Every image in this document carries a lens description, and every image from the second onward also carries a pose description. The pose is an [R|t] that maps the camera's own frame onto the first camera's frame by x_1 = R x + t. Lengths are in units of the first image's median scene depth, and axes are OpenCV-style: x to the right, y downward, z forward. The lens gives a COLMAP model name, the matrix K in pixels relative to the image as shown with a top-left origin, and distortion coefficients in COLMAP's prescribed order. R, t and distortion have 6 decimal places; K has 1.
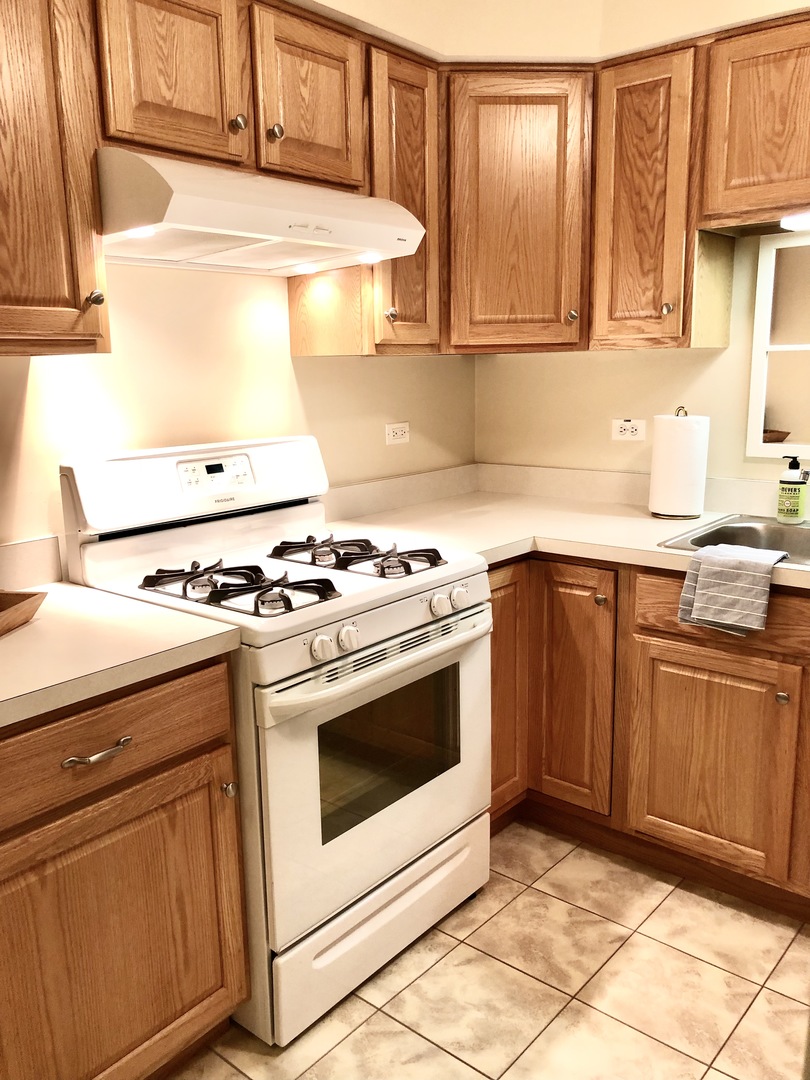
lens RADIAL K [[876.5, 0, 403.2], [0, 876.5, 542.3], [0, 0, 1]] dist [0.008398, -0.003674]
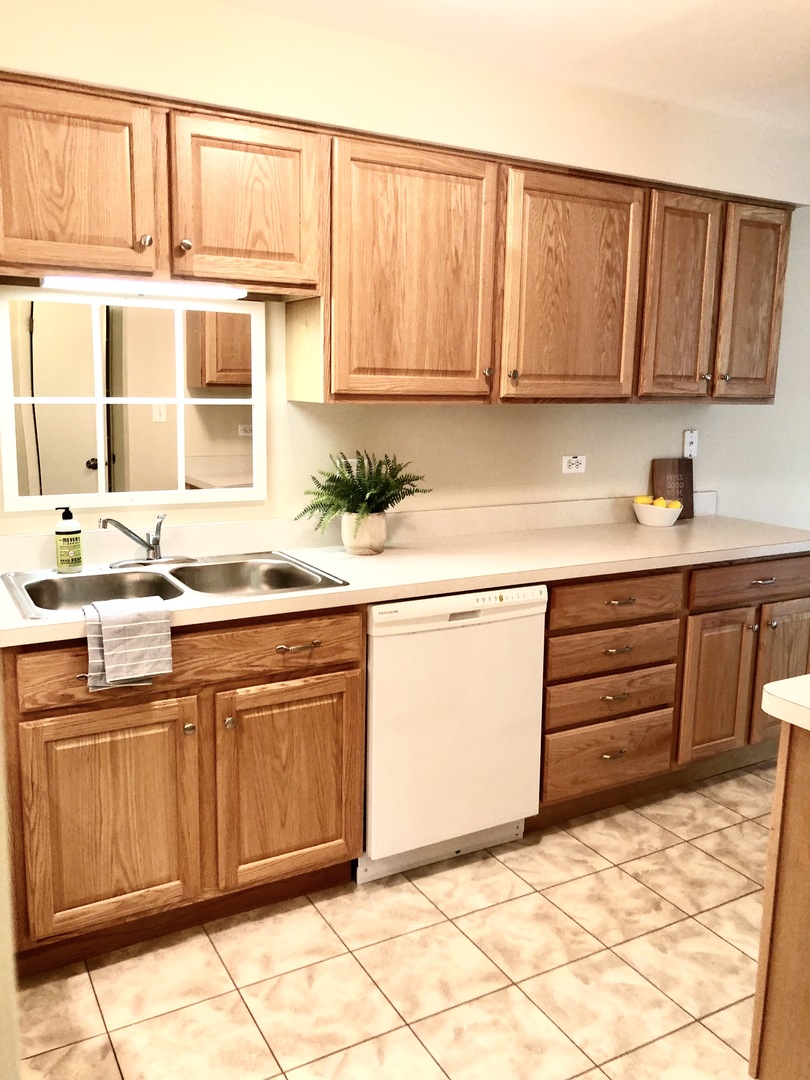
lens RADIAL K [[876.5, 0, 403.3], [0, 876.5, 534.1], [0, 0, 1]] dist [0.008398, -0.003674]
pose [[0.345769, -0.129062, 0.929401, -0.423773], [0.165940, 0.983294, 0.074811, -0.089822], [-0.923530, 0.128358, 0.361409, 0.316613]]
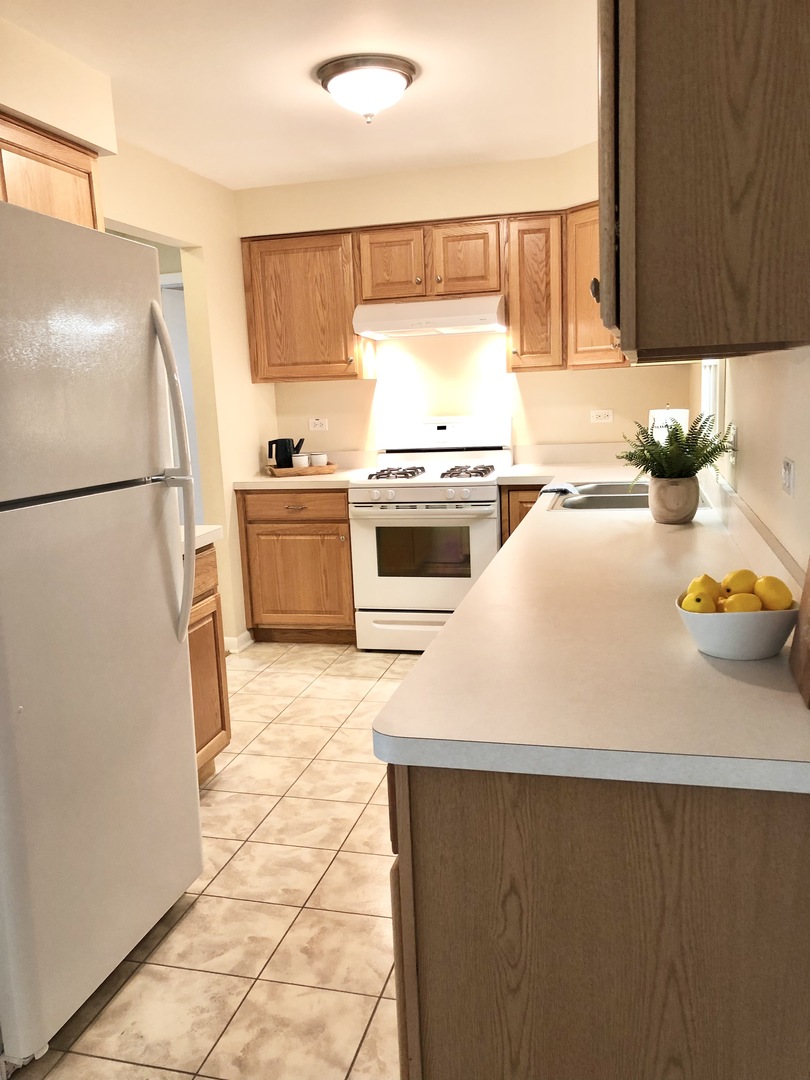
lens RADIAL K [[876.5, 0, 402.0], [0, 876.5, 541.9], [0, 0, 1]] dist [0.008398, -0.003674]
pose [[0.444971, 0.166905, -0.879854, 1.768621], [-0.144351, 0.982999, 0.113469, -0.035912], [0.883835, 0.076517, 0.461499, -0.080649]]
